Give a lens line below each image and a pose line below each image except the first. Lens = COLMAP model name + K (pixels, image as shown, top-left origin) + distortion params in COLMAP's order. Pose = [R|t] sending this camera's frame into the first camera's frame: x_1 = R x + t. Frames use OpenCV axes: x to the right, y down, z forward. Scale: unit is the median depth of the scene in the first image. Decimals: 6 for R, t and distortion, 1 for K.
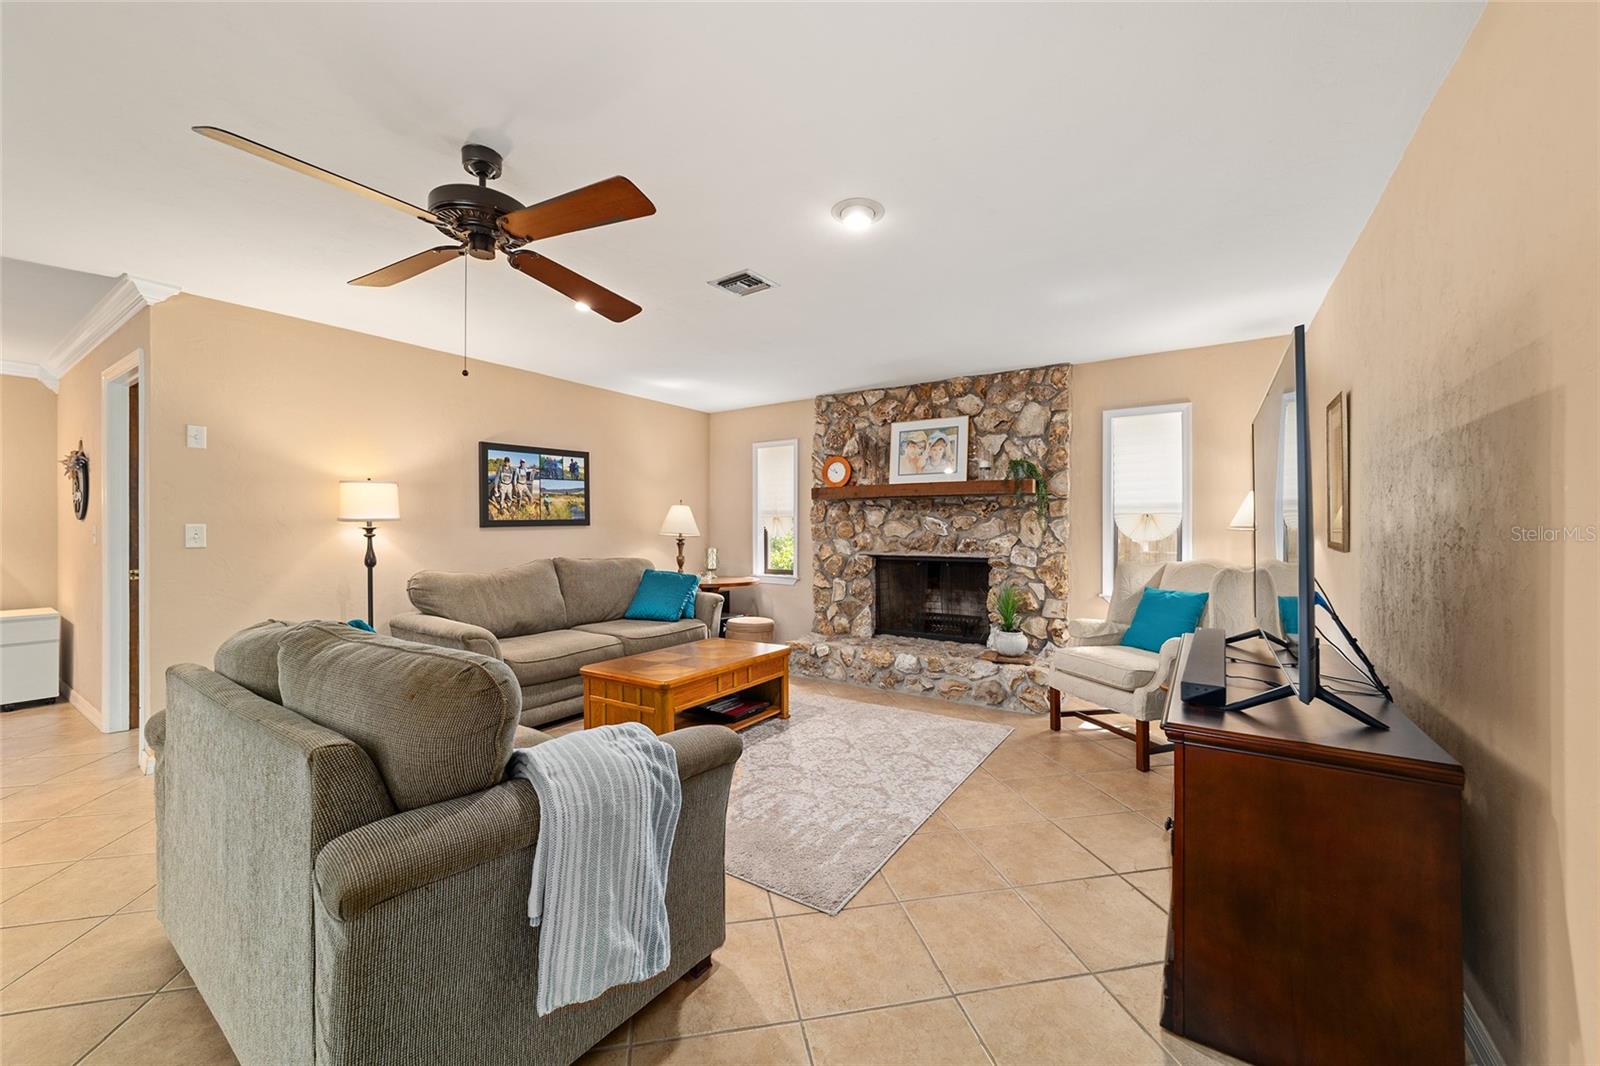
lens RADIAL K [[617.6, 0, 806.7], [0, 617.6, 542.5], [0, 0, 1]] dist [-0.010943, 0.005503]
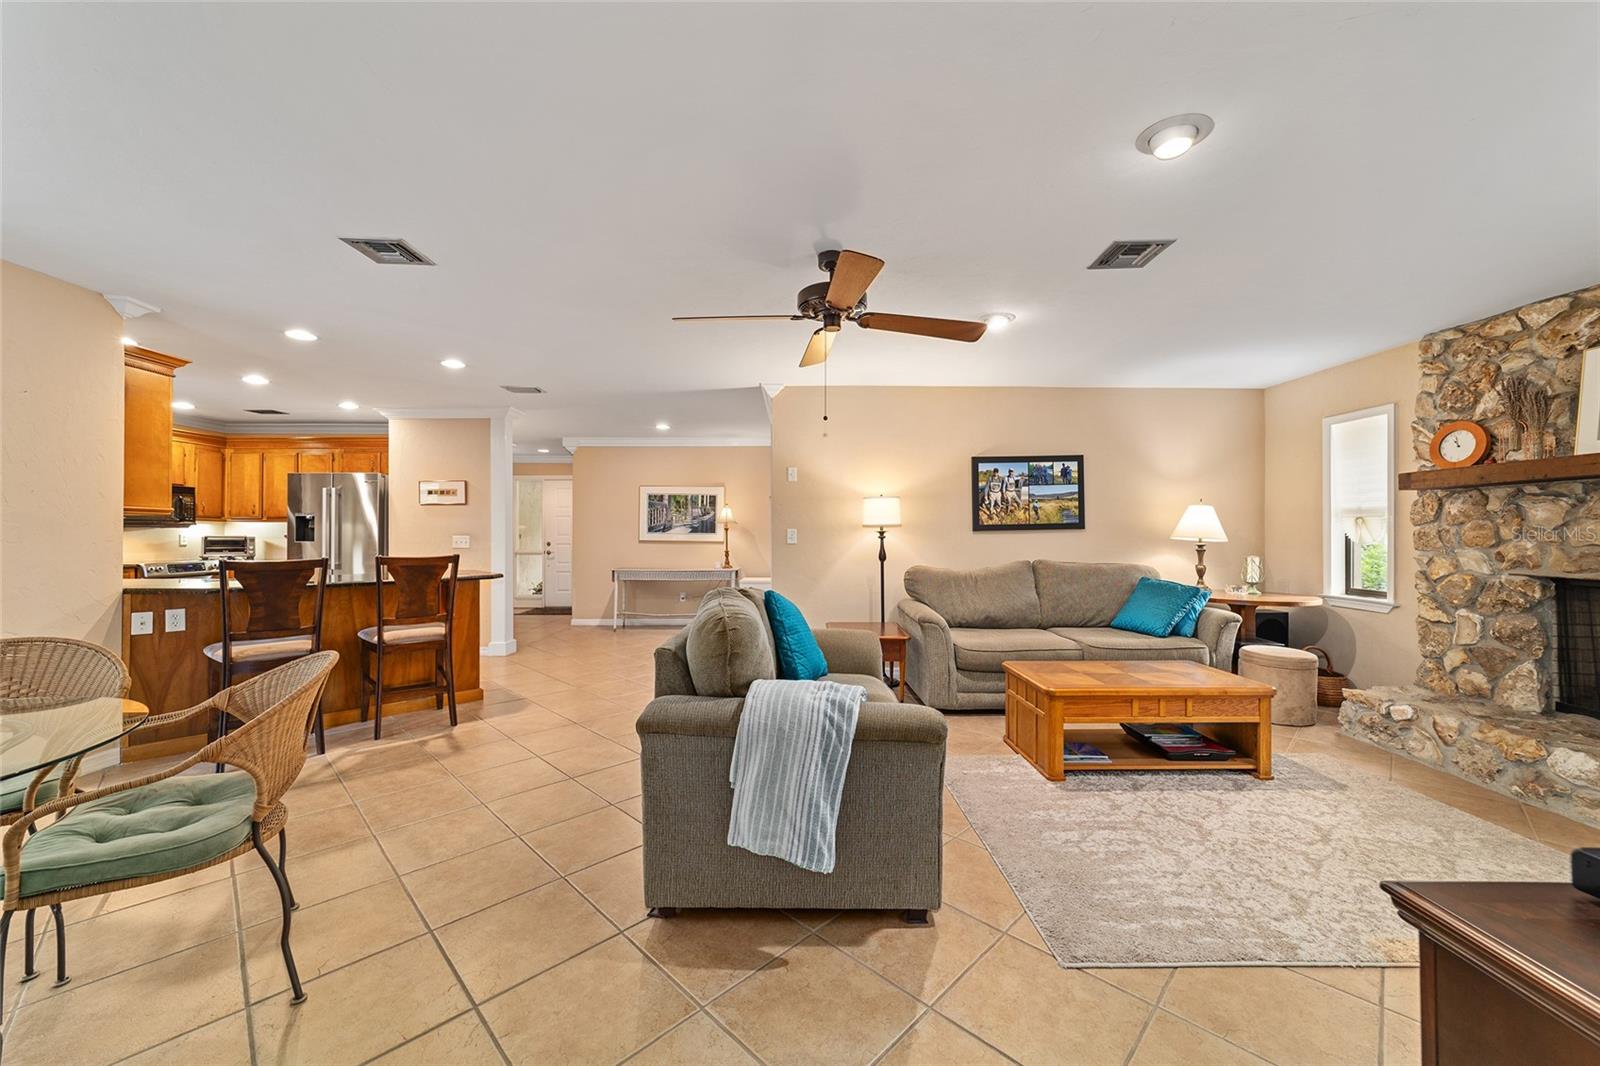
lens RADIAL K [[617.6, 0, 792.5], [0, 617.6, 531.6], [0, 0, 1]] dist [-0.010943, 0.005503]
pose [[0.555757, -0.002983, -0.831339, 0.213252], [-0.021754, 0.999599, -0.018130, 0.004277], [0.831060, 0.028161, 0.555470, 0.066944]]
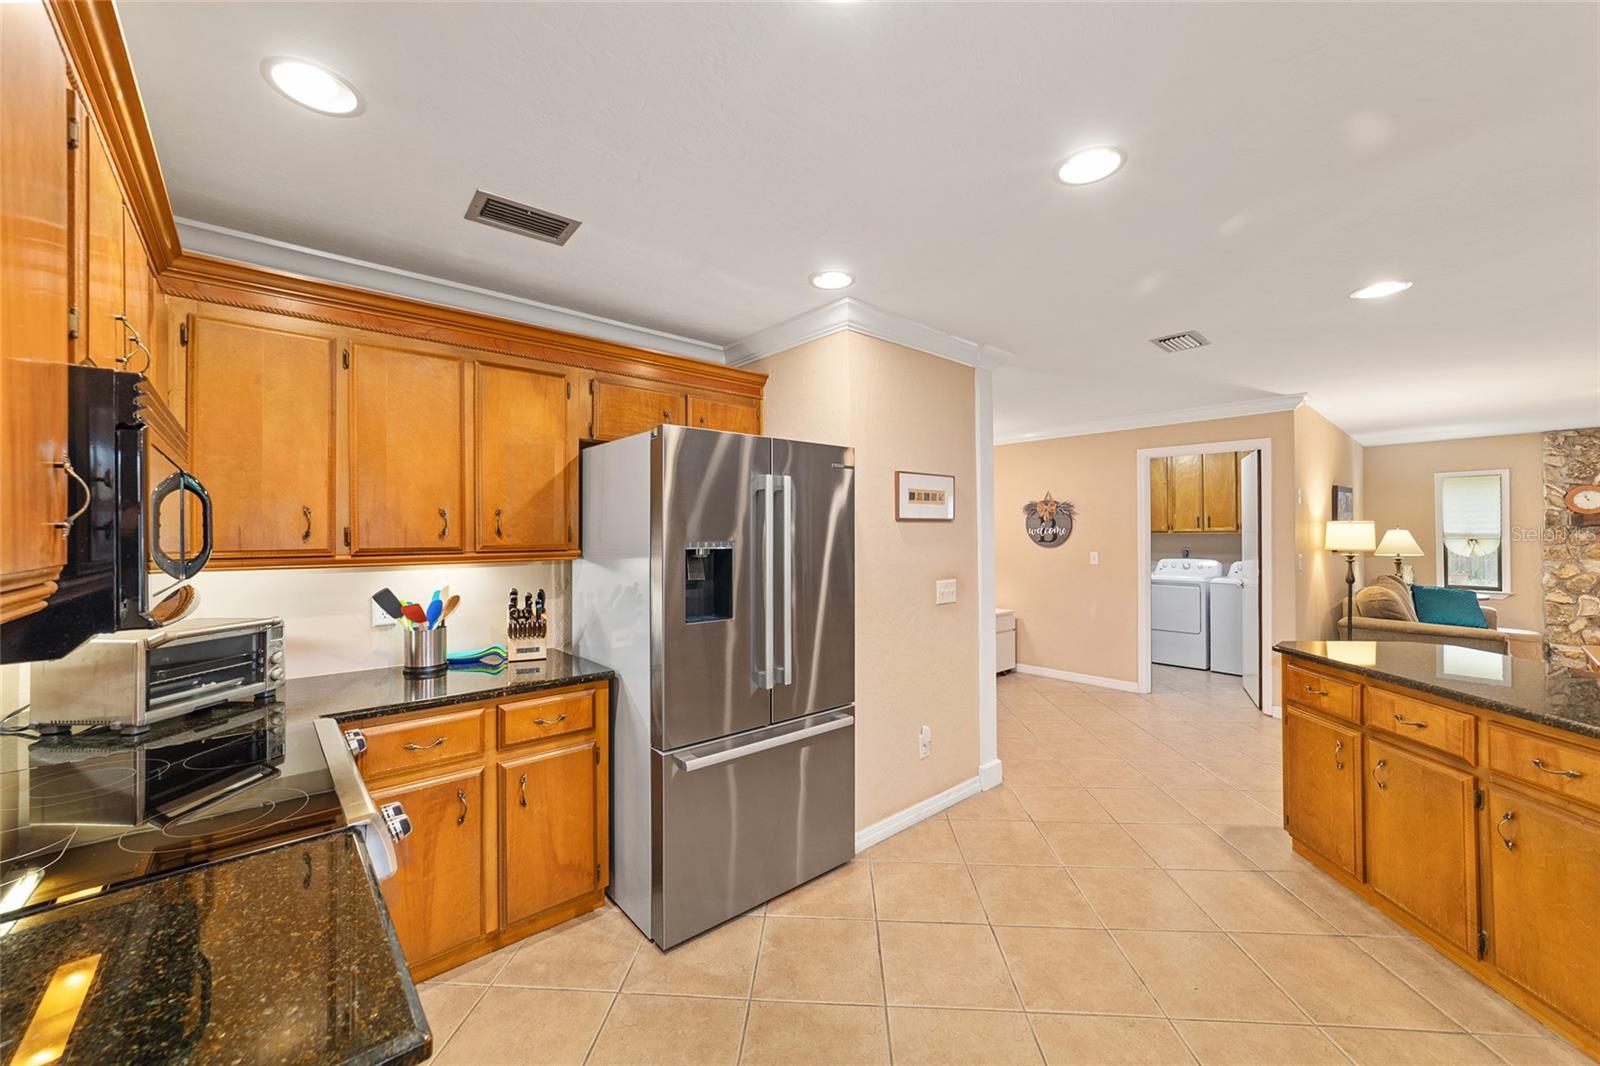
lens RADIAL K [[617.6, 0, 792.2], [0, 617.6, 529.8], [0, 0, 1]] dist [-0.010943, 0.005503]
pose [[0.971590, -0.006697, -0.236577, -1.178355], [0.000299, 0.999633, -0.027071, -0.032296], [0.236671, 0.026231, 0.971236, -0.448758]]
